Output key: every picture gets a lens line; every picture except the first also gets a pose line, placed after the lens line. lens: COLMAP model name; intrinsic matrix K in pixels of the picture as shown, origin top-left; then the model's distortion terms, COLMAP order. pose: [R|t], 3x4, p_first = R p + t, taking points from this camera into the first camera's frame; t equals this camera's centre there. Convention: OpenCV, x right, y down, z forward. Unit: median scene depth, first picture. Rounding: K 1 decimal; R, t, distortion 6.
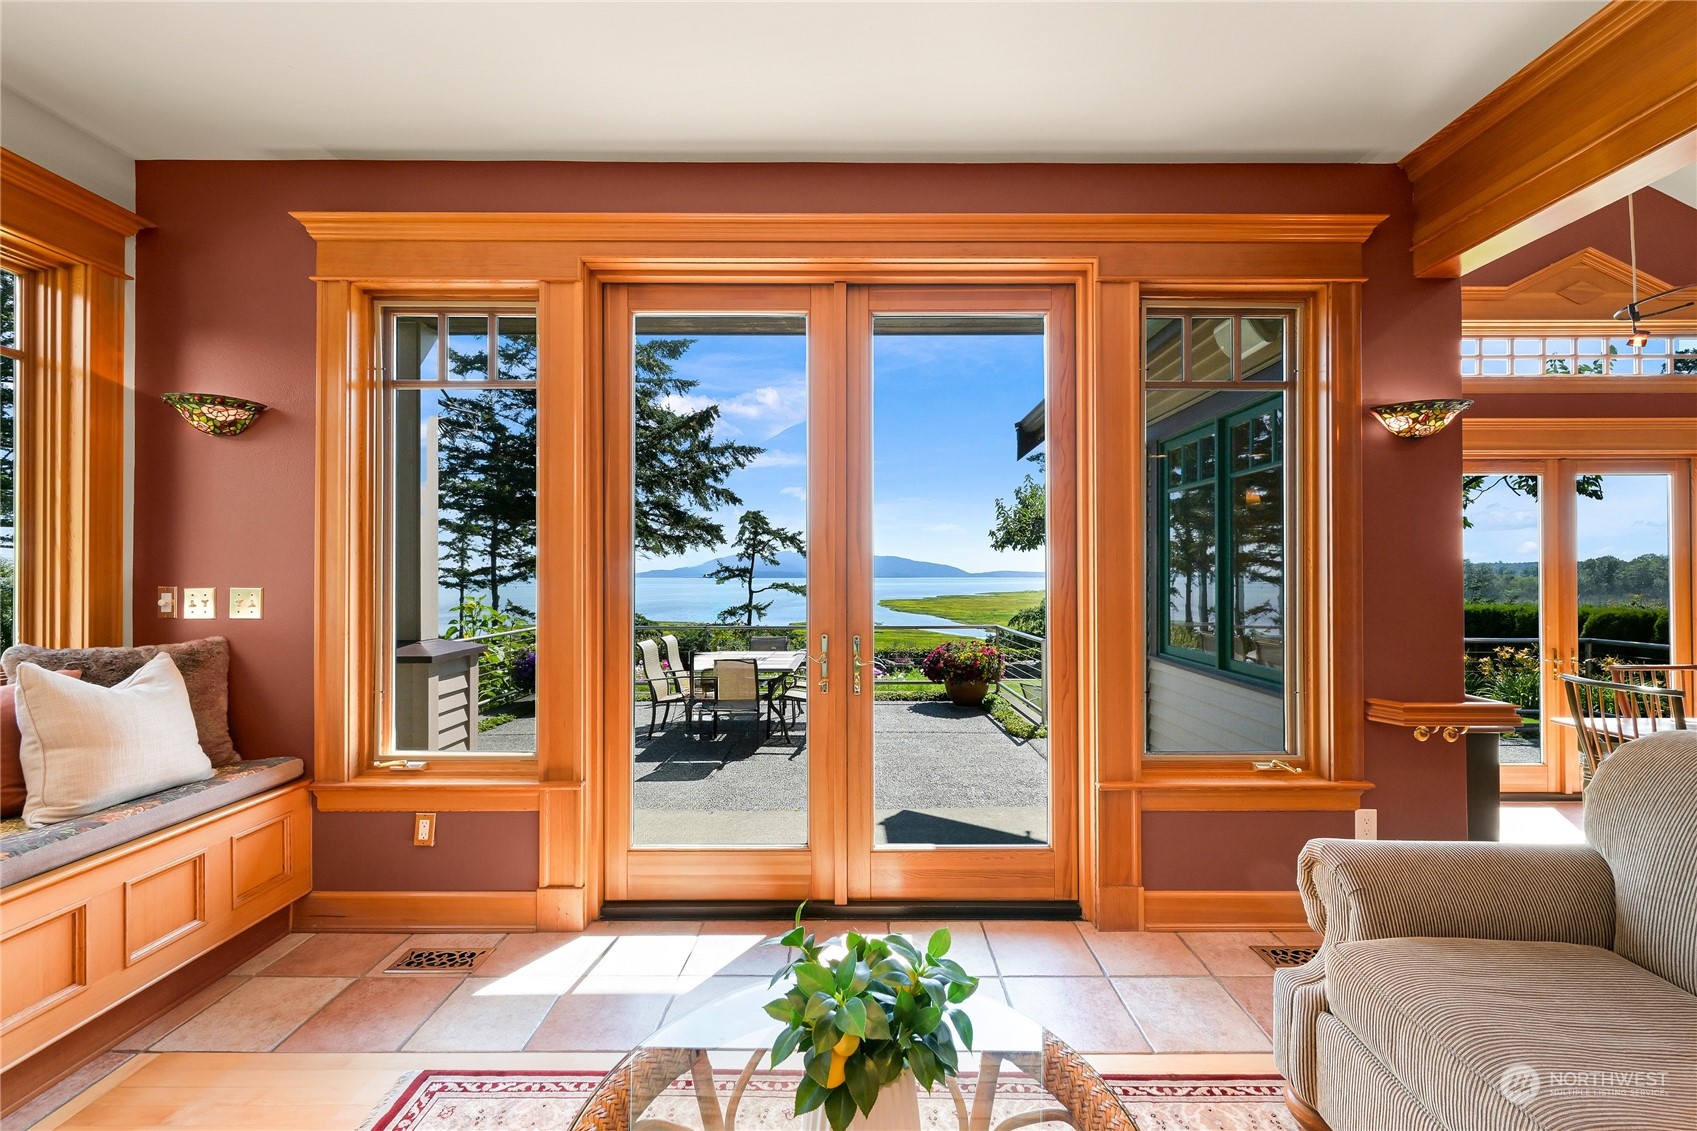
lens RADIAL K [[672.6, 0, 849.9], [0, 672.6, 573.7], [0, 0, 1]] dist [-0.000930, 0.000086]
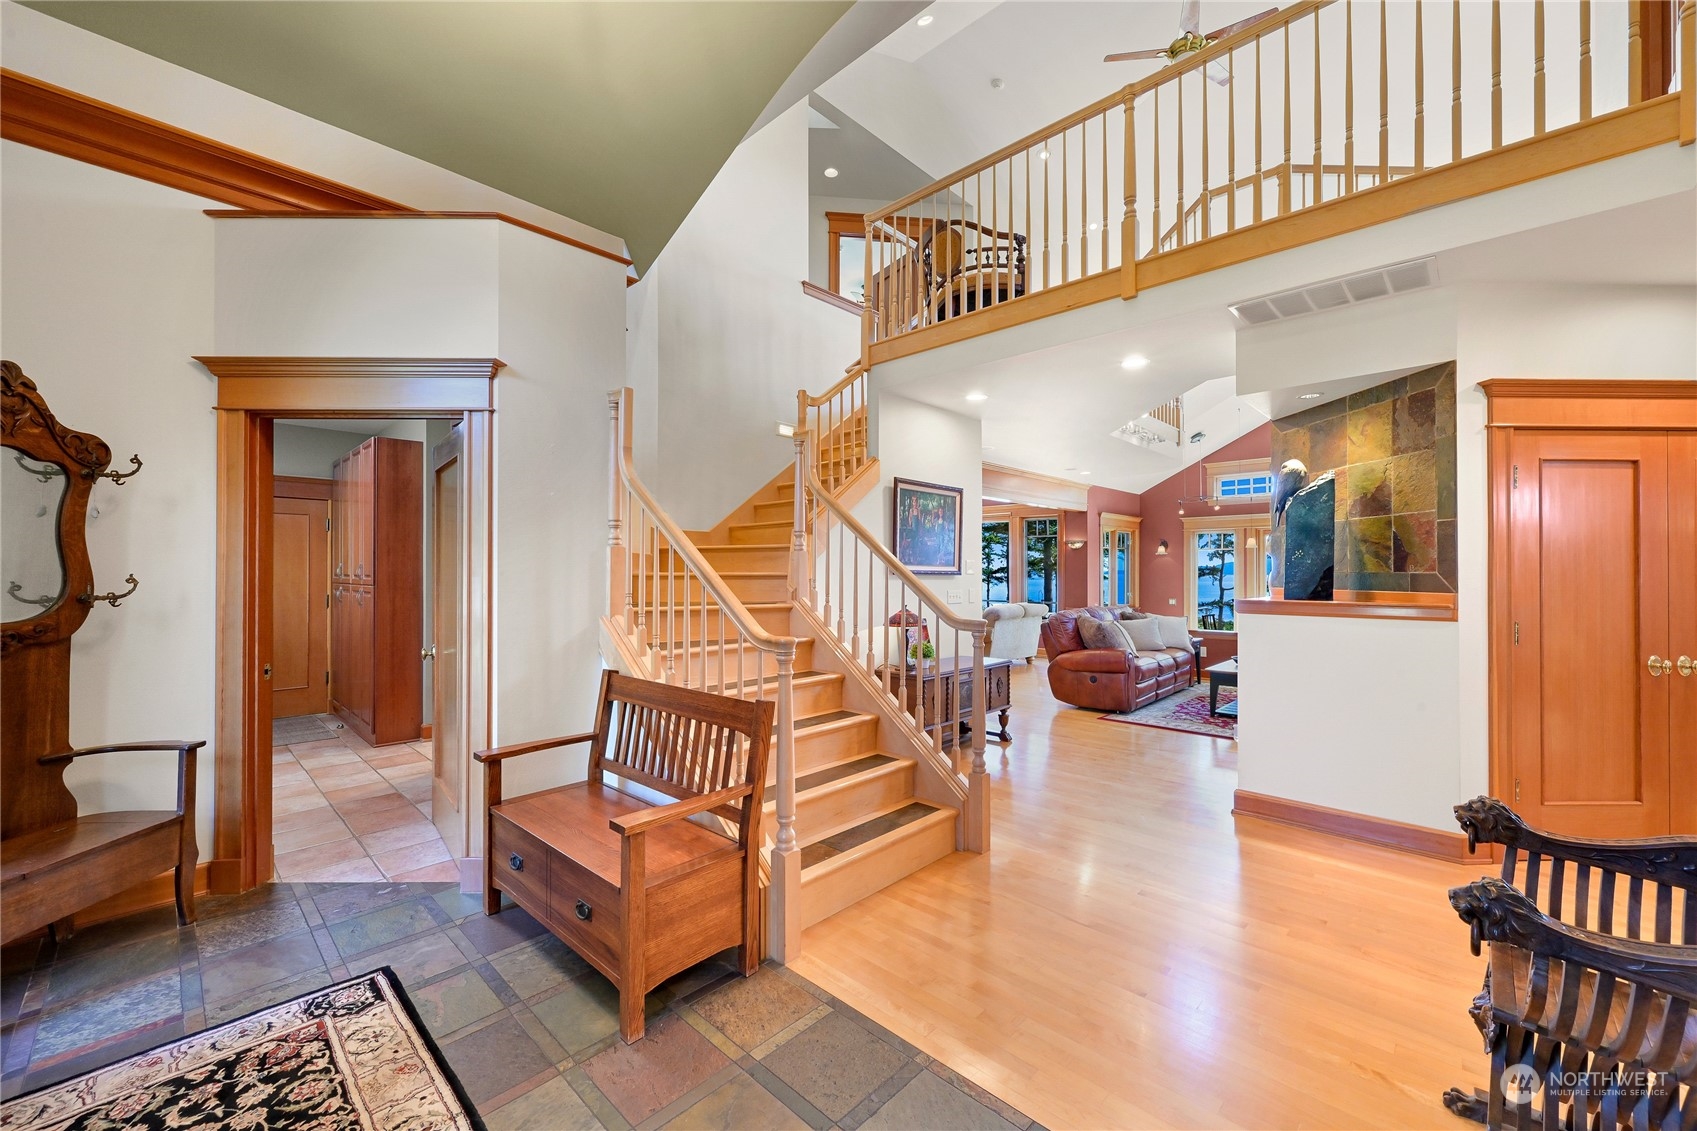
lens RADIAL K [[663.4, 0, 851.3], [0, 663.4, 569.1], [0, 0, 1]] dist [-0.000155, 0.000128]
pose [[0.726564, -0.002343, -0.687095, 2.641833], [0.001000, 0.999997, -0.002353, -0.056192], [0.687098, 0.001023, 0.726564, -3.054268]]
